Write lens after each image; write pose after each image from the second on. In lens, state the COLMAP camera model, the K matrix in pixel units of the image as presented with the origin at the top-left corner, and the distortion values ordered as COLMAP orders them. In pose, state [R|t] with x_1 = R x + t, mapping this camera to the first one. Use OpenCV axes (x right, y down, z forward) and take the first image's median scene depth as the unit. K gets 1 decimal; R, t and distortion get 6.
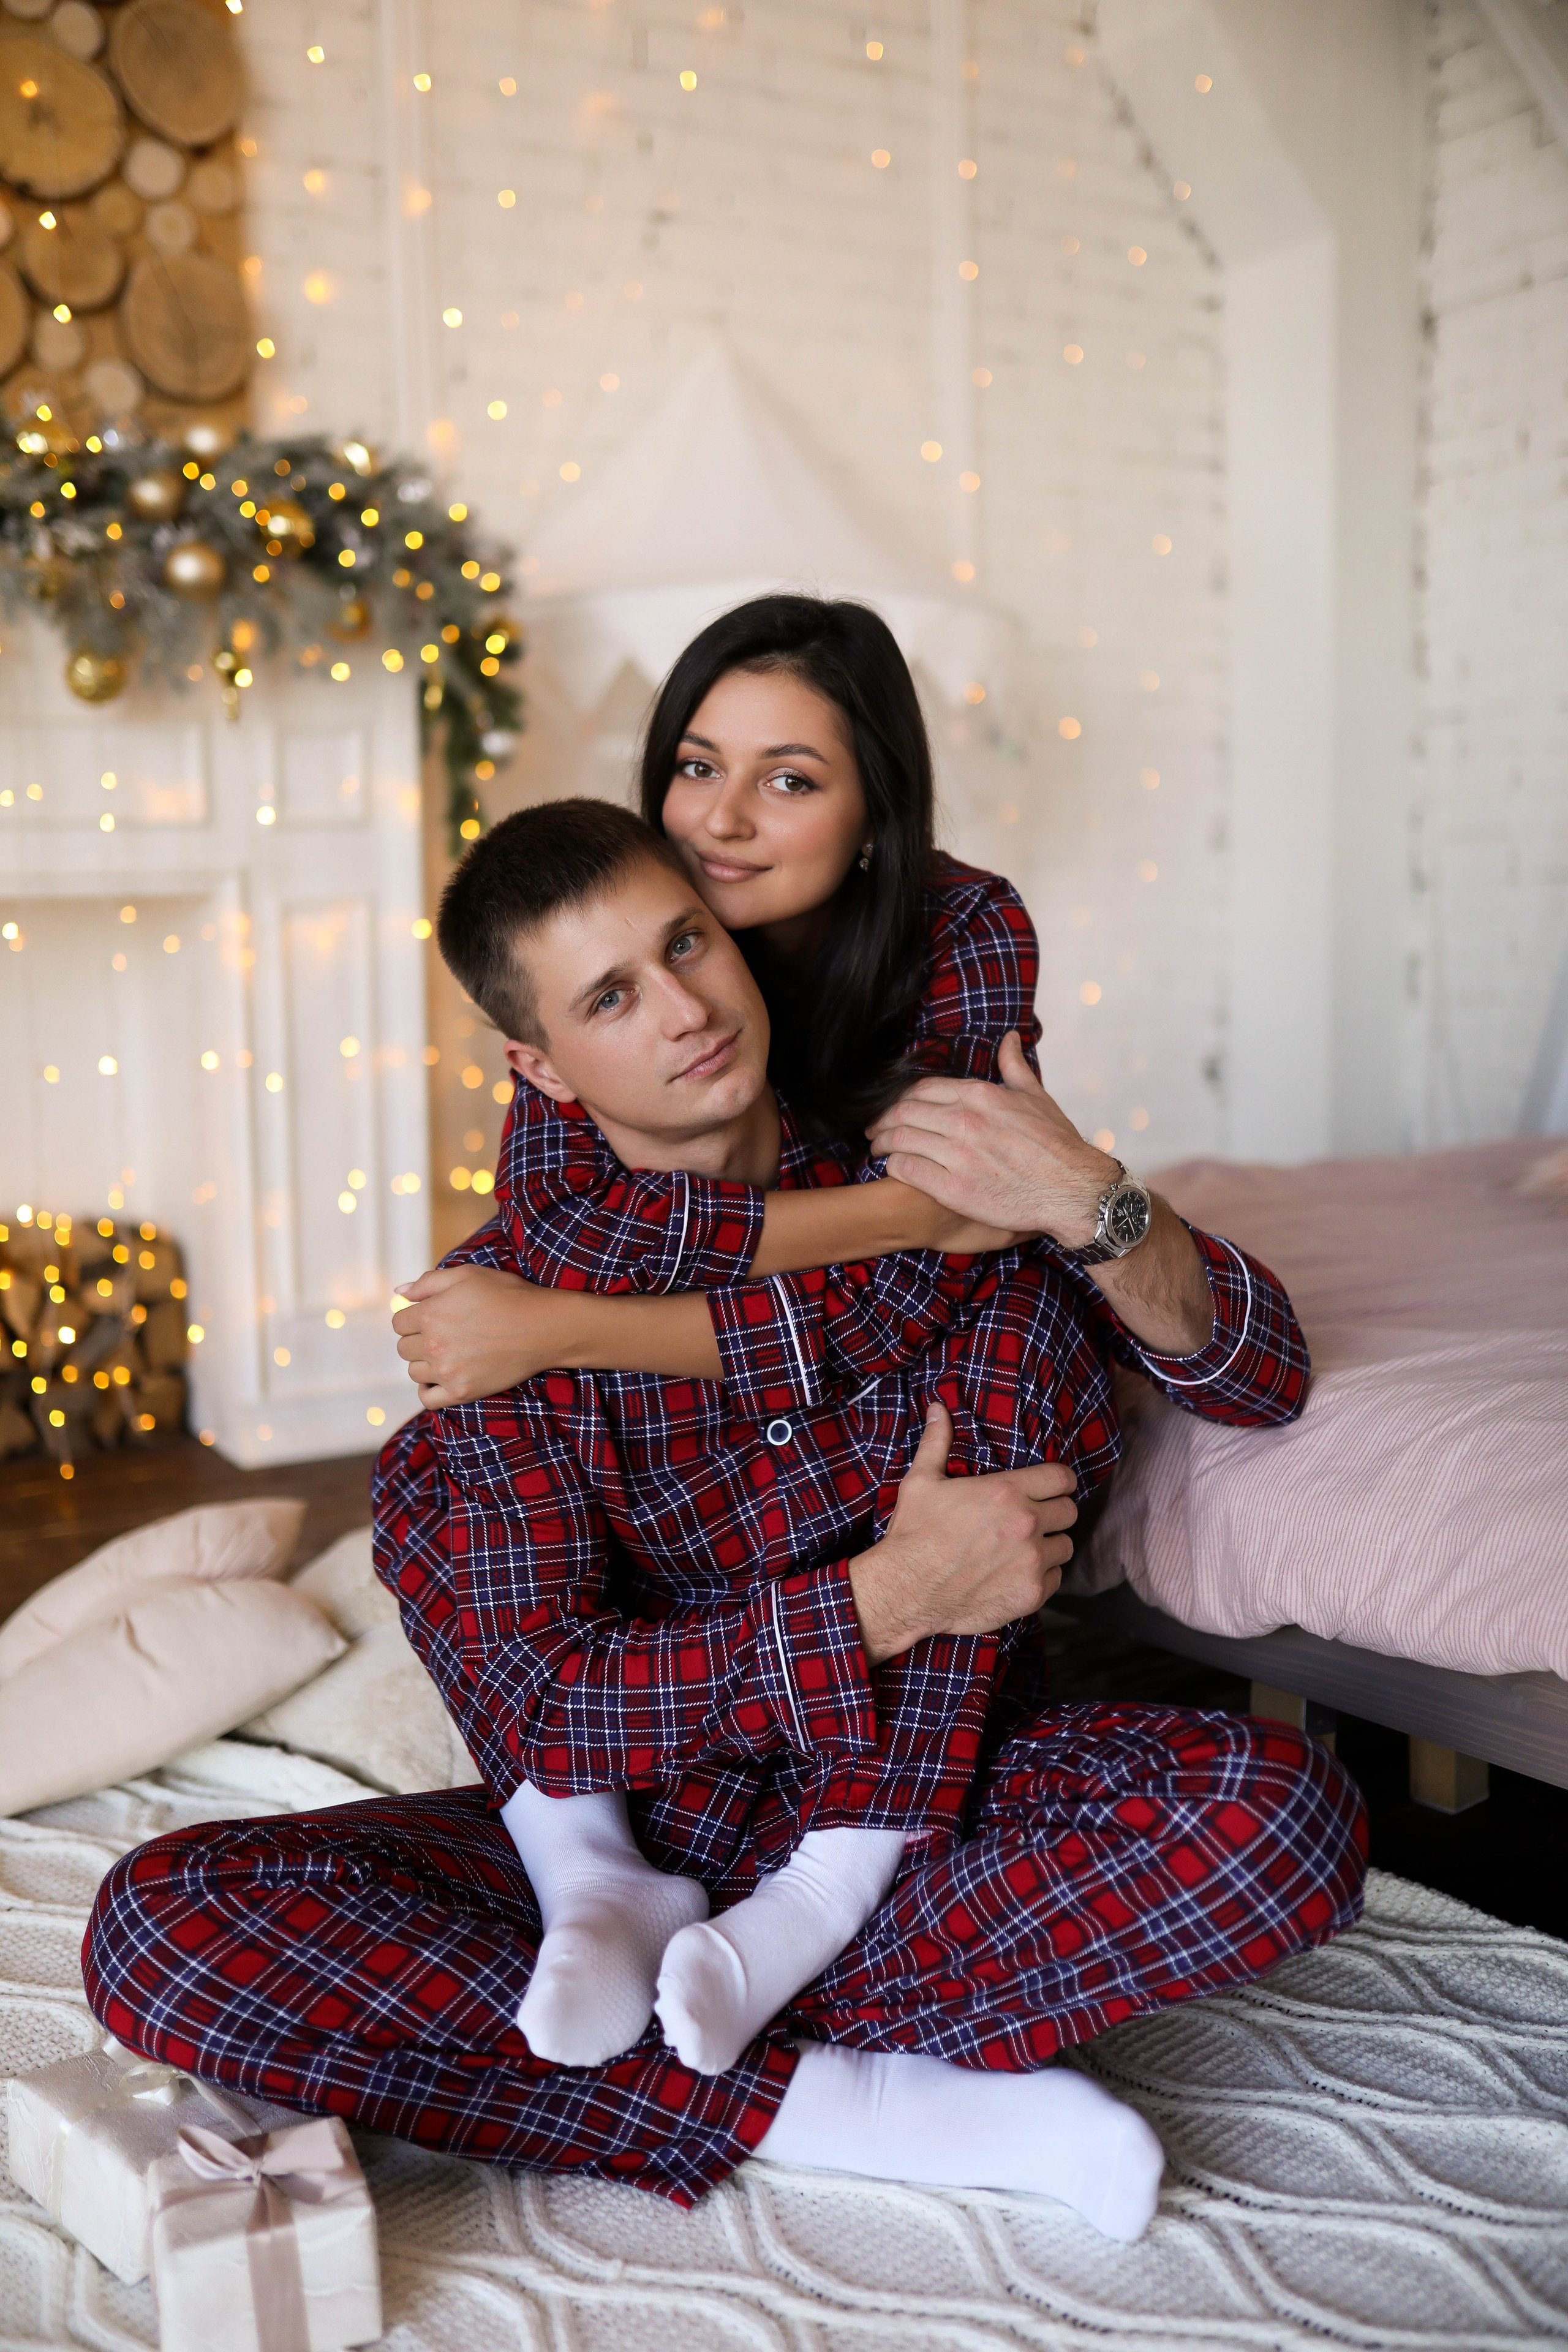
lens RADIAL K [[2263.9, 0, 784.0], [0, 2263.9, 1176.0], [0, 0, 1]] dist [-0.082292, 0.144591]
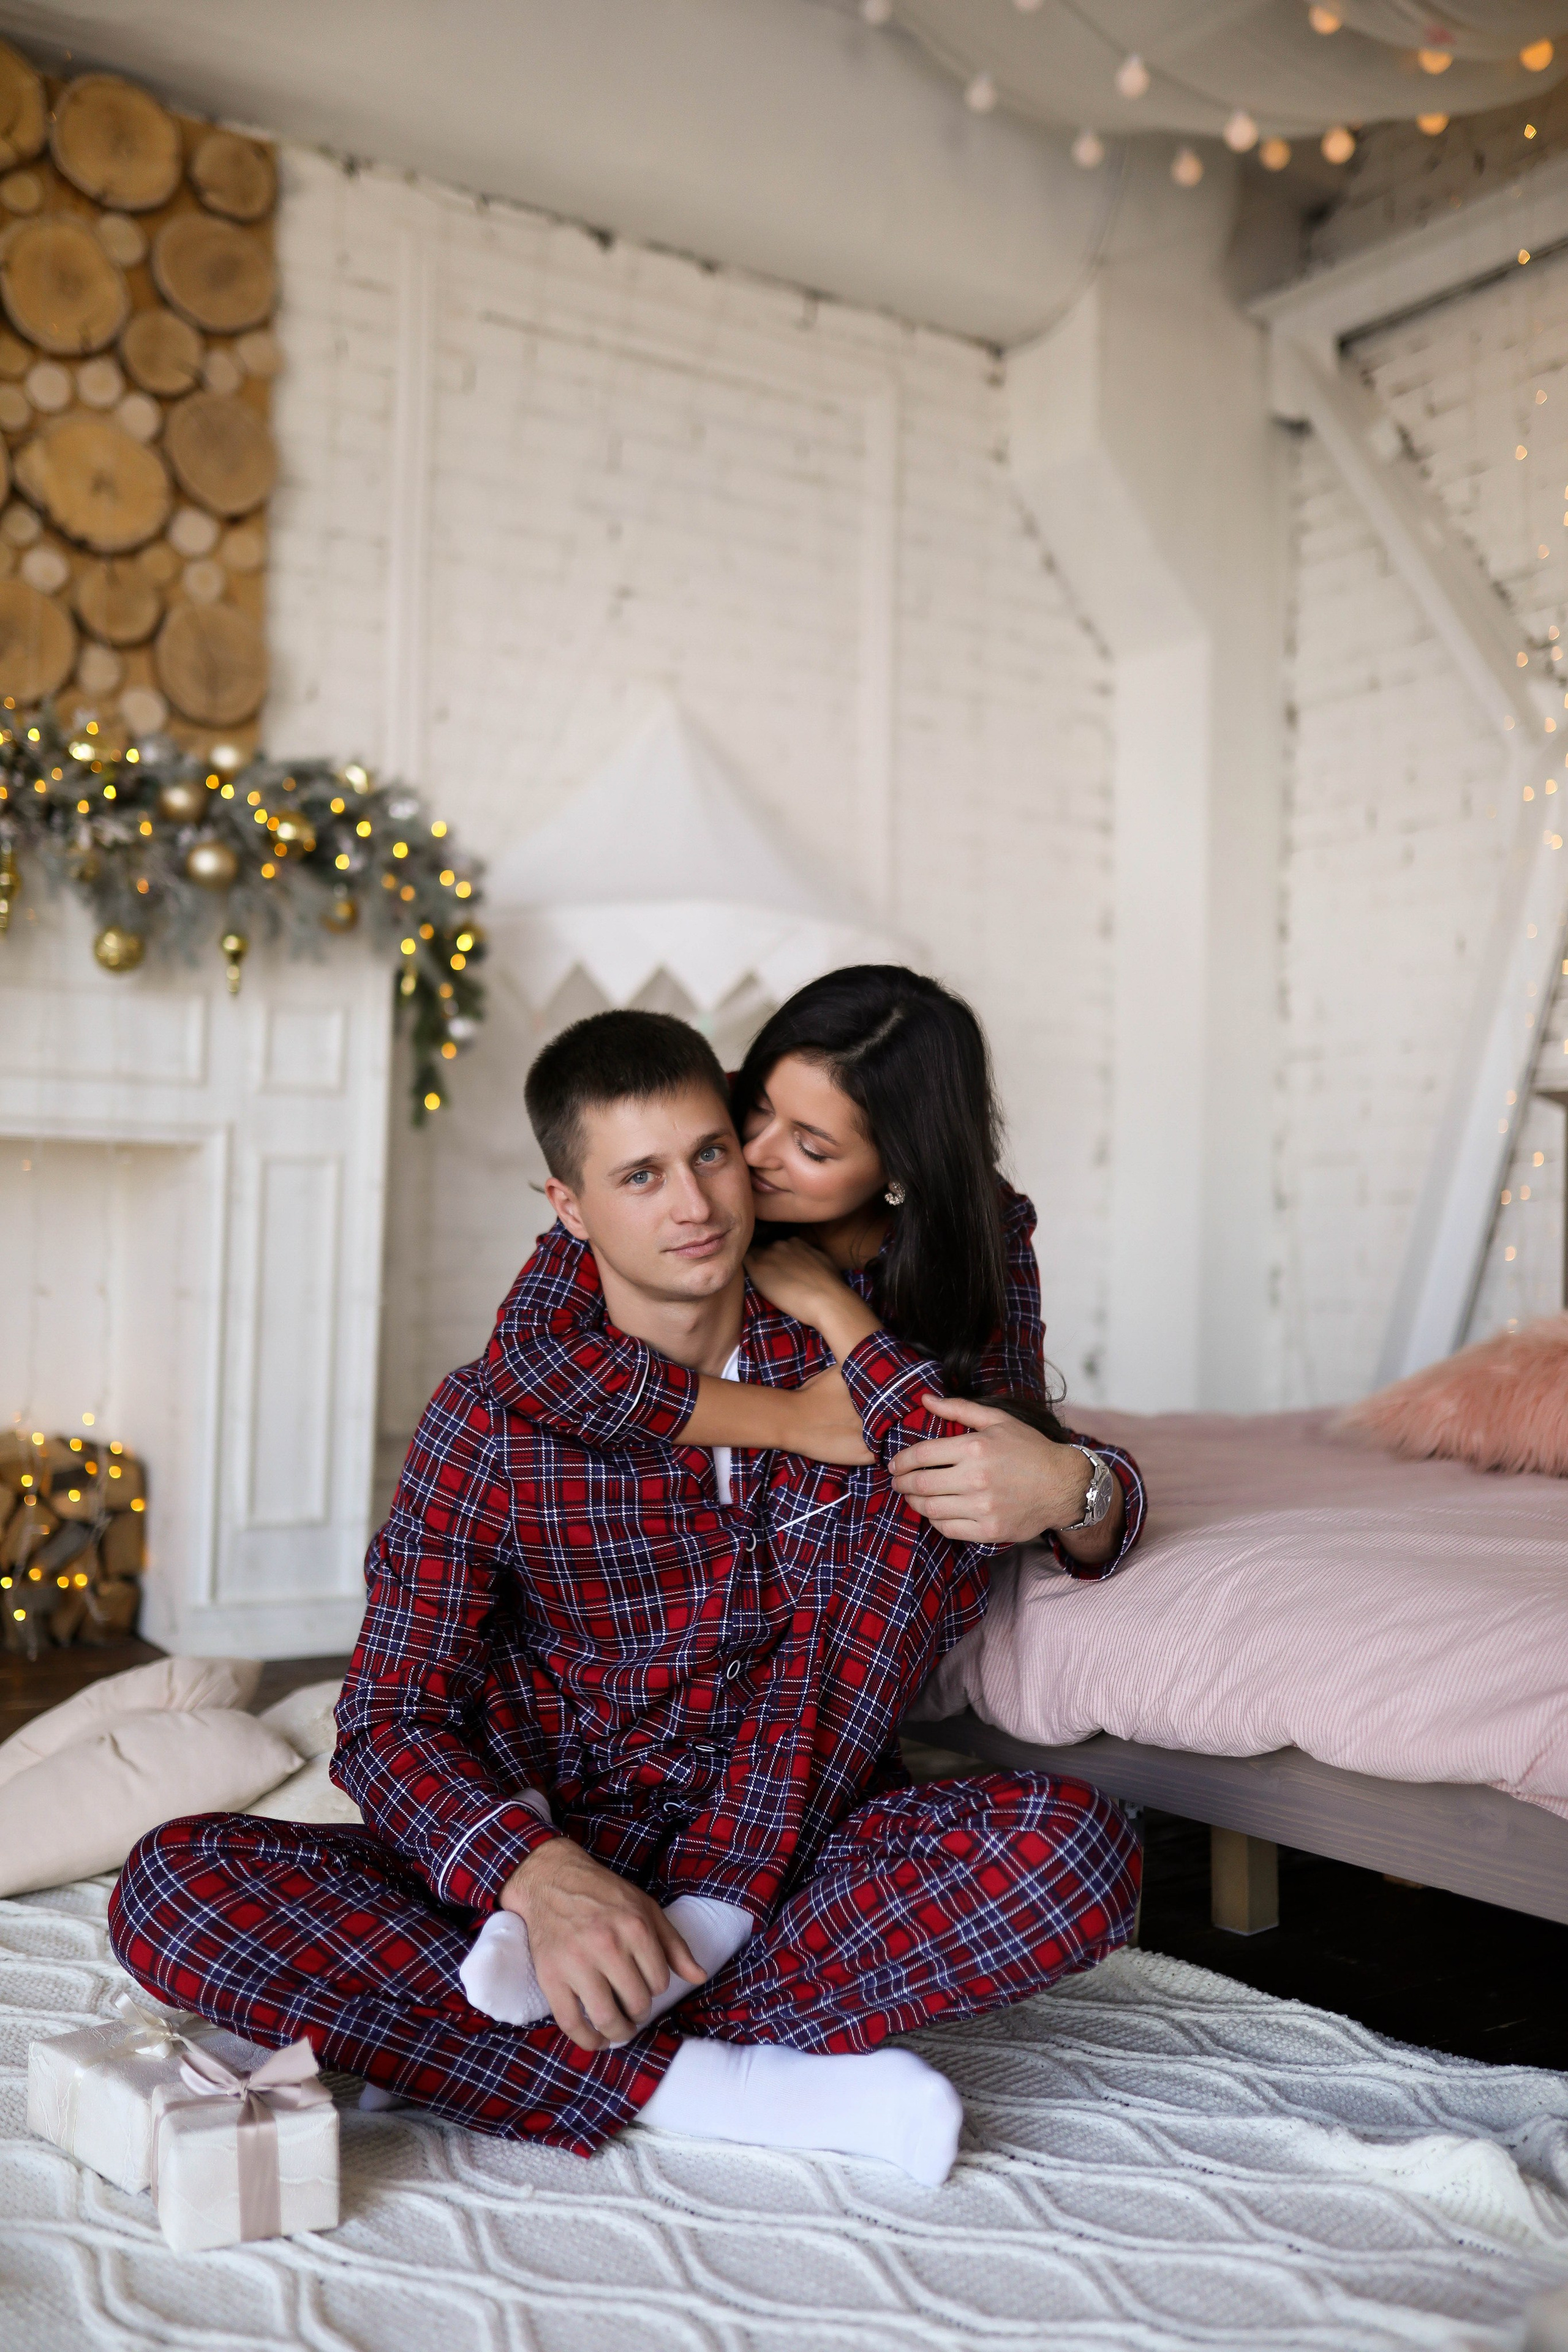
lens RADIAL K [[2255.0, 0, 784.0], [0, 2255.0, 1176.0], [0, 0, 1]] dist [-0.097177, 0.238065]
pose [[0.998390, 0.044313, 0.035412, -0.001143], [-0.038589, 0.988150, -0.148559, 0.052287], [-0.041575, 0.146953, 0.988269, -0.140494]]
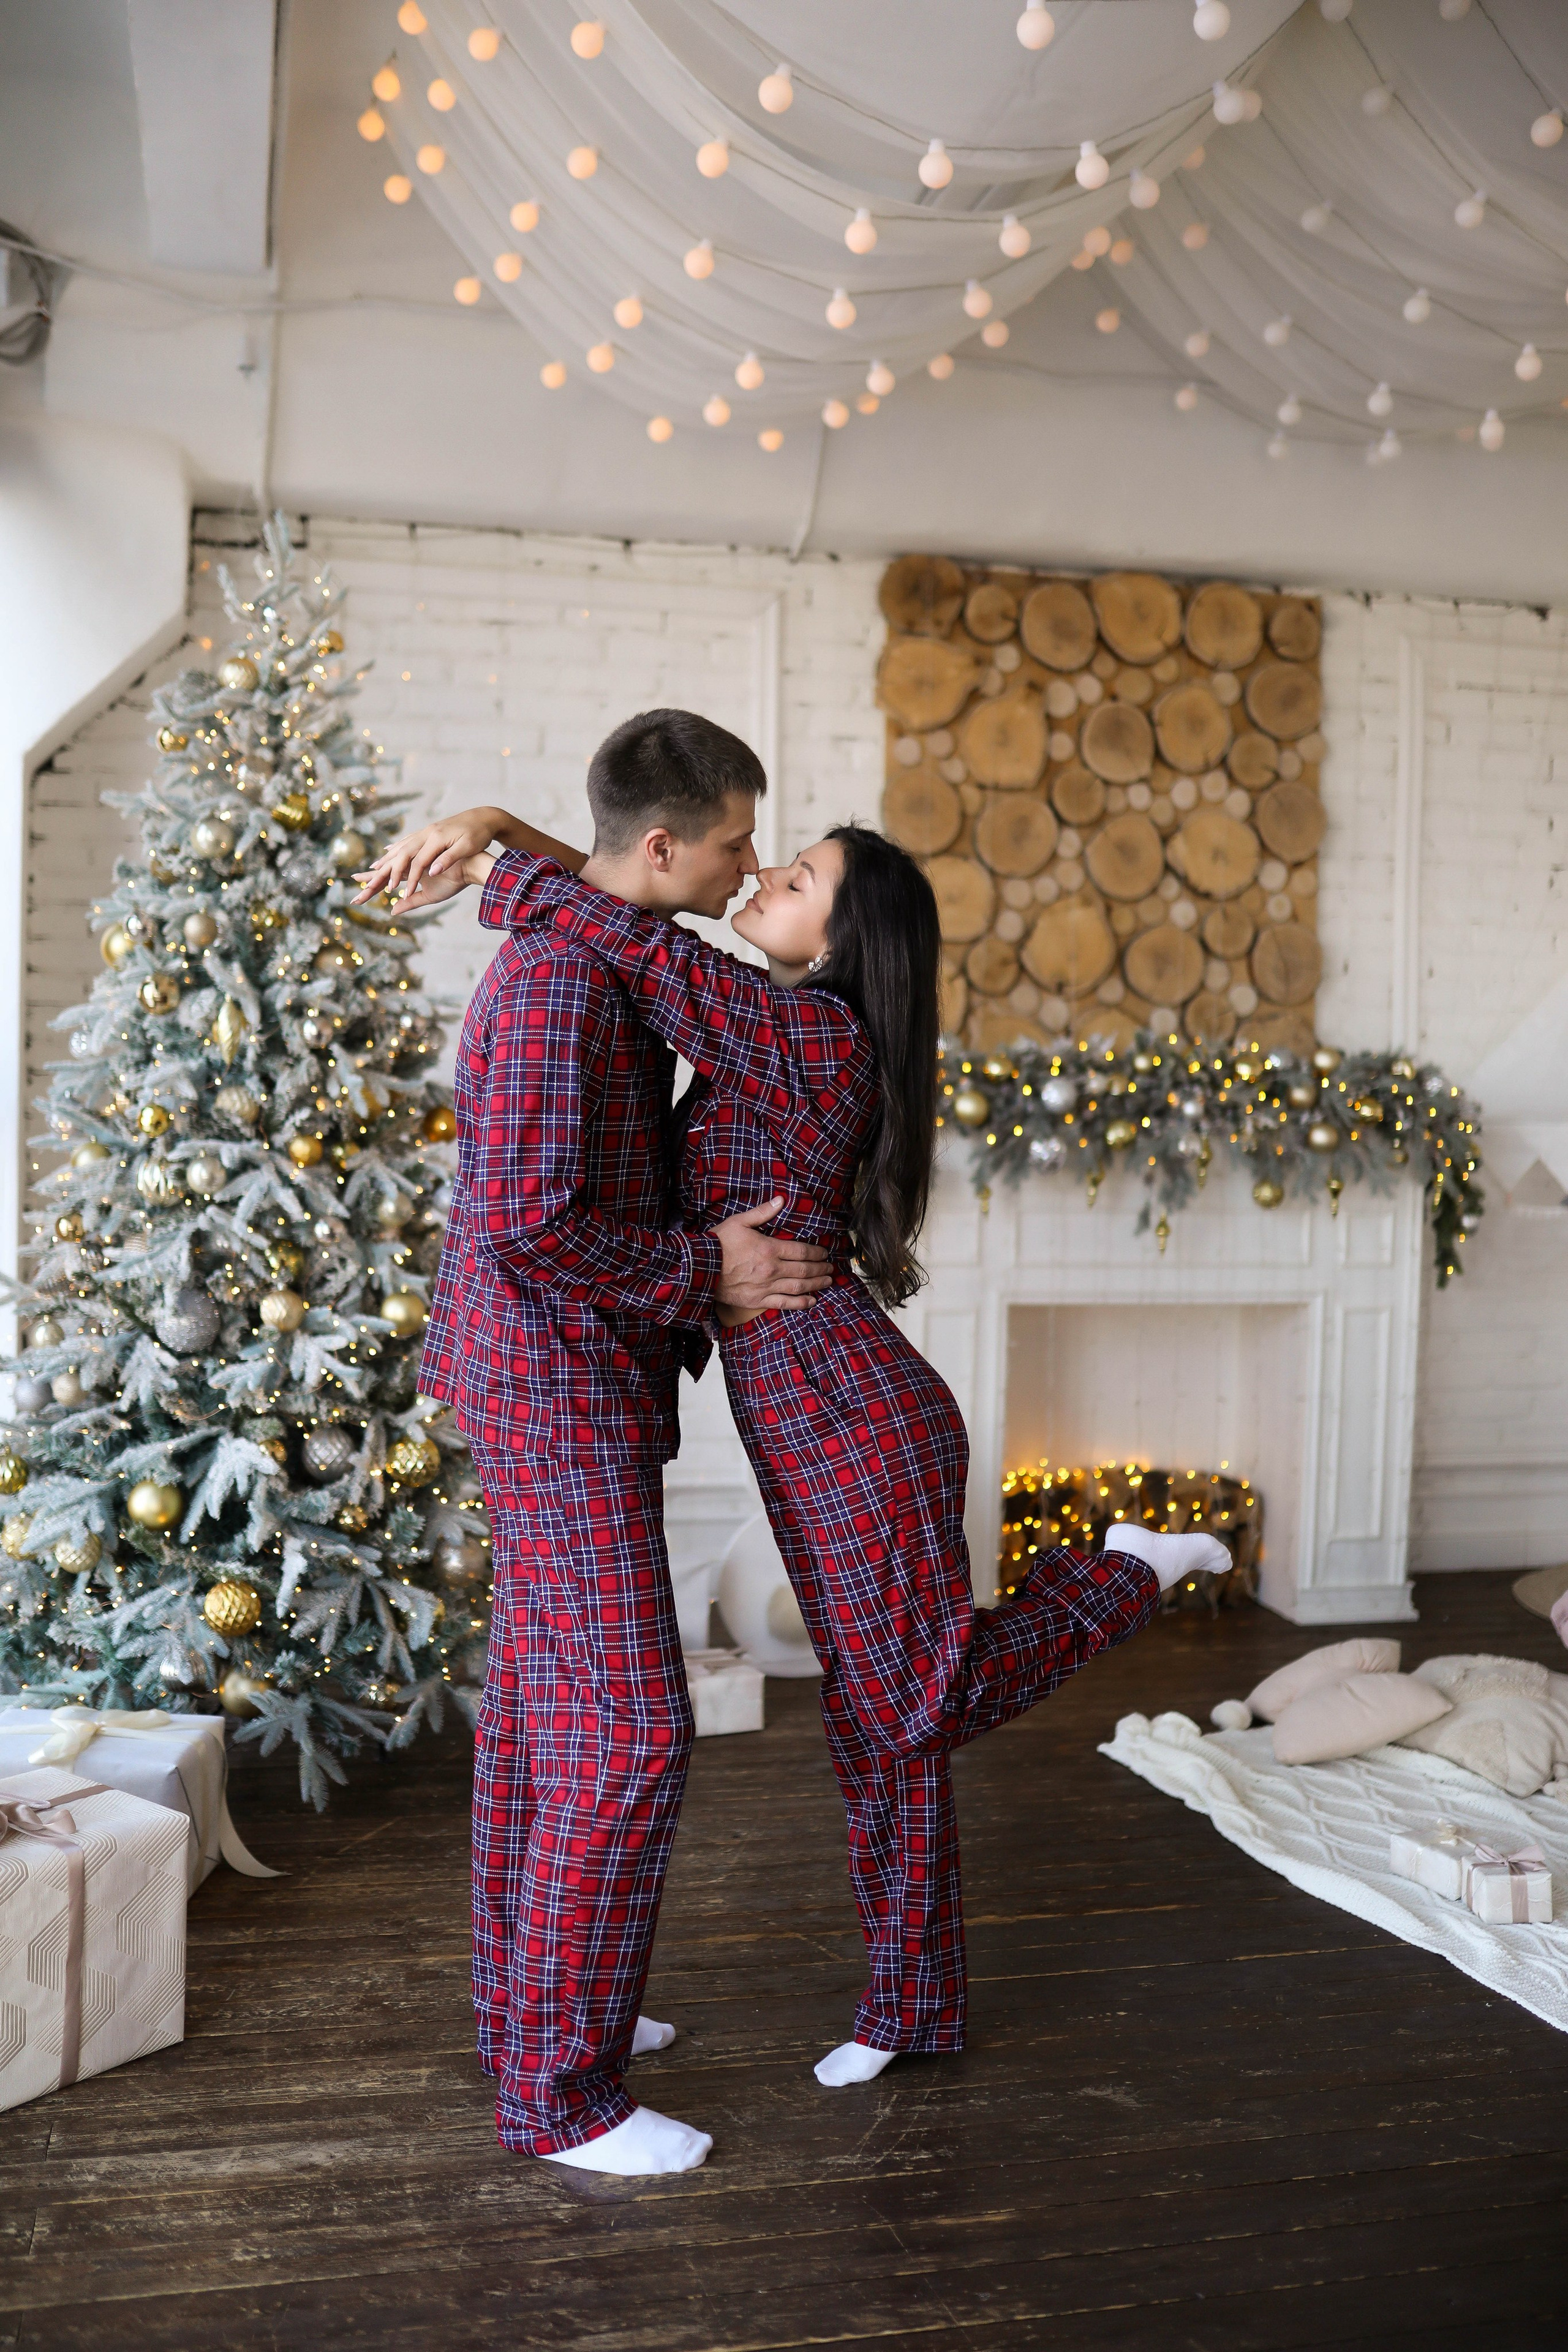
lens RADIAL K [[2255.0, 0, 784.0], [0, 2255.0, 1176.0], [0, 0, 1]] dist [-0.097177, 0.238065]
pose [[0.954388, 0.046972, -0.294852, -0.145495], [-0.071847, 0.994659, -0.074100, -0.070658], [0.289797, 0.091904, 0.952665, -0.954267]]
